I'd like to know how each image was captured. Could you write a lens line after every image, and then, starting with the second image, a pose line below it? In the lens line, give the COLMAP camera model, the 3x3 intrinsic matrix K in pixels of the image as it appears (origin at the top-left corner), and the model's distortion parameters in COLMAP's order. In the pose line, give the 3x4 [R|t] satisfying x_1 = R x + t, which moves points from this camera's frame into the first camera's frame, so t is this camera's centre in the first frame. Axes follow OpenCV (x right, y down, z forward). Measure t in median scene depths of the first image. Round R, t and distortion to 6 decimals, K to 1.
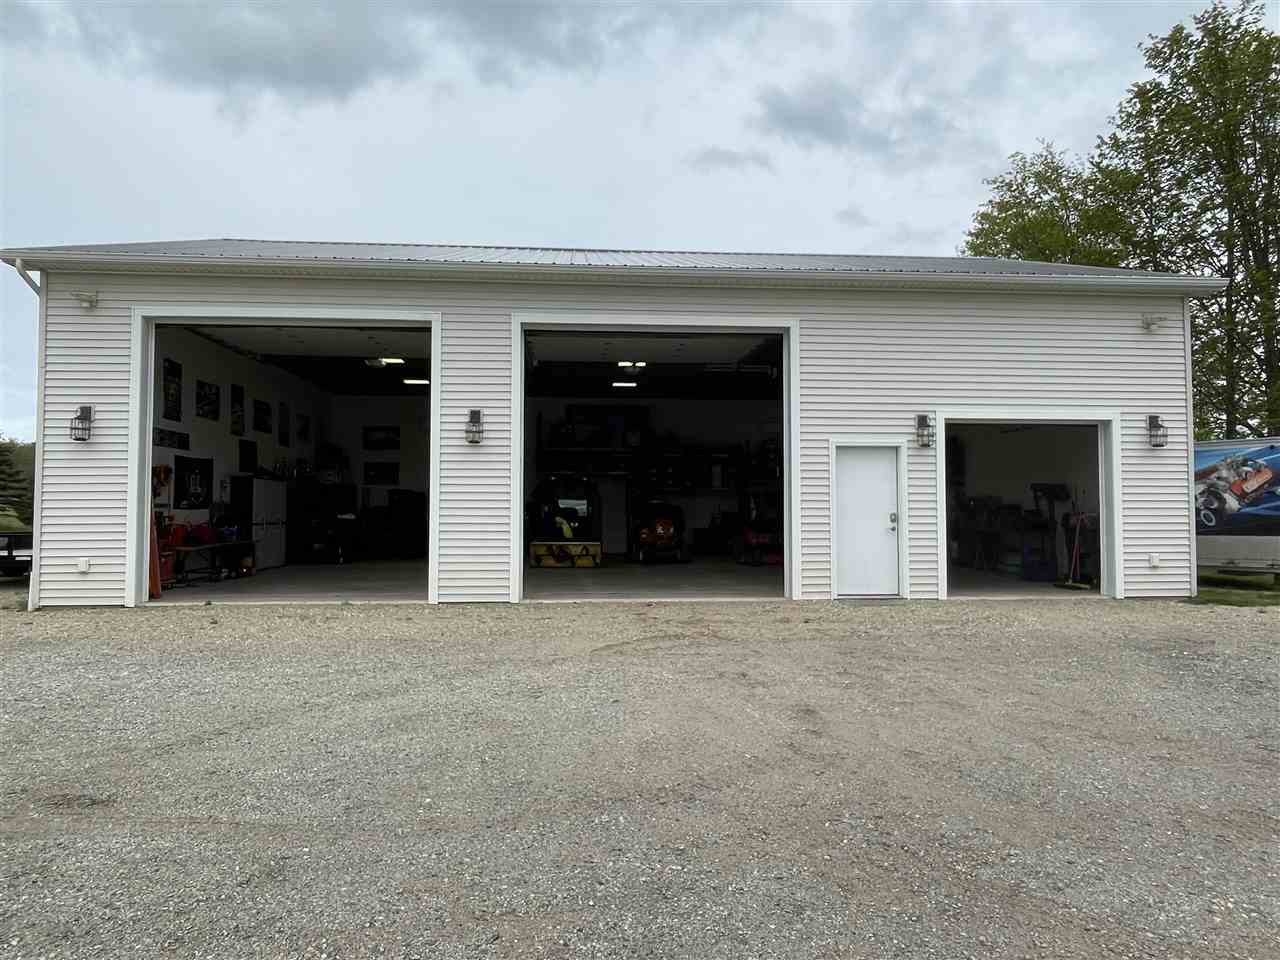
lens RADIAL K [[843.6, 0, 640.0], [0, 843.6, 480.0], [0, 0, 1]] dist [-0.042175, 0.001793]
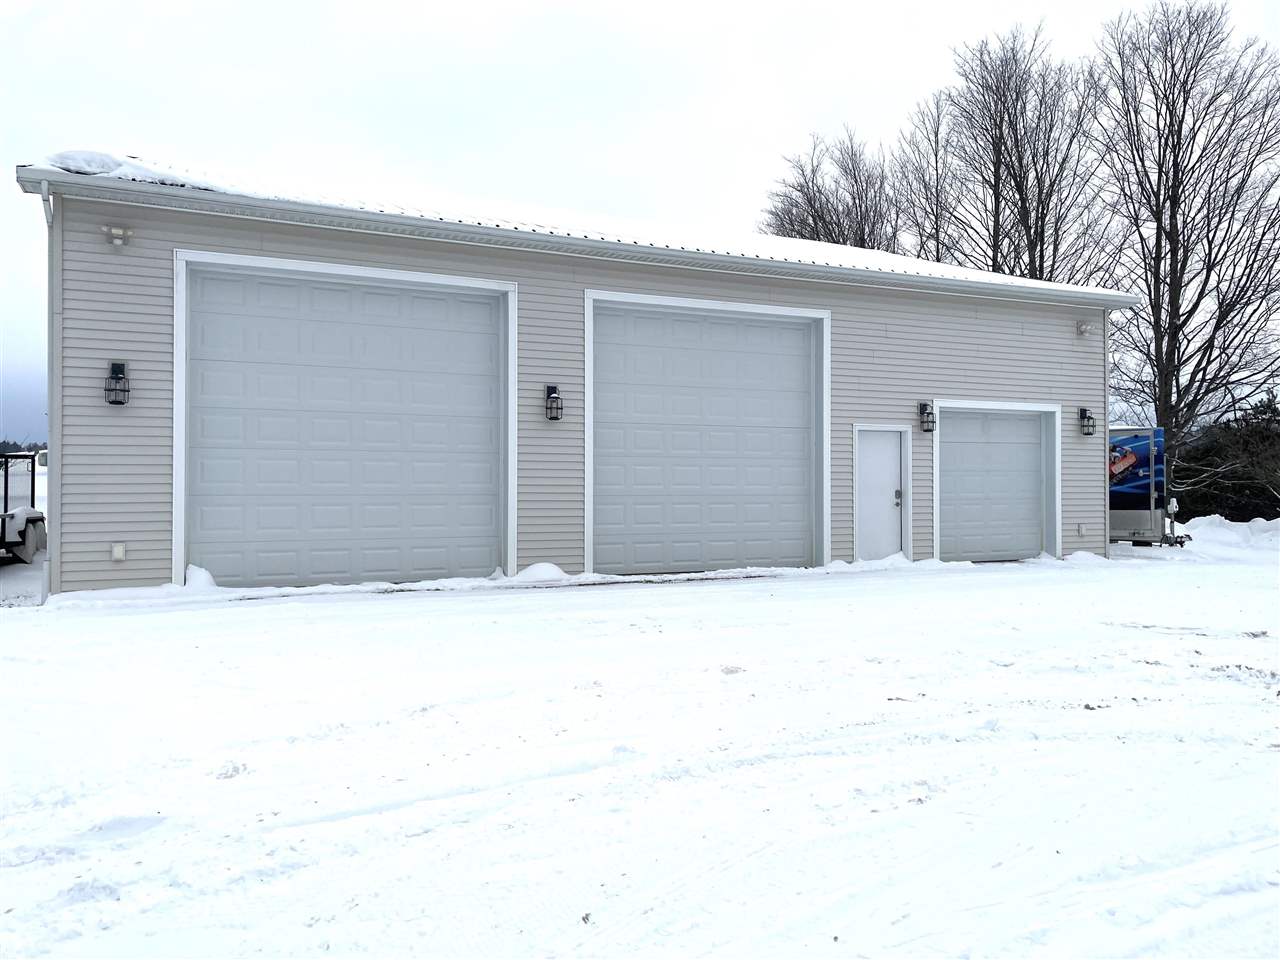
lens RADIAL K [[925.2, 0, 640.0], [0, 925.2, 480.0], [0, 0, 1]] dist [-0.002977, -0.003160]
pose [[0.947485, 0.004677, 0.319765, -0.347432], [-0.013303, 0.999604, 0.024797, 0.000022], [-0.319522, -0.027748, 0.947172, -0.047293]]
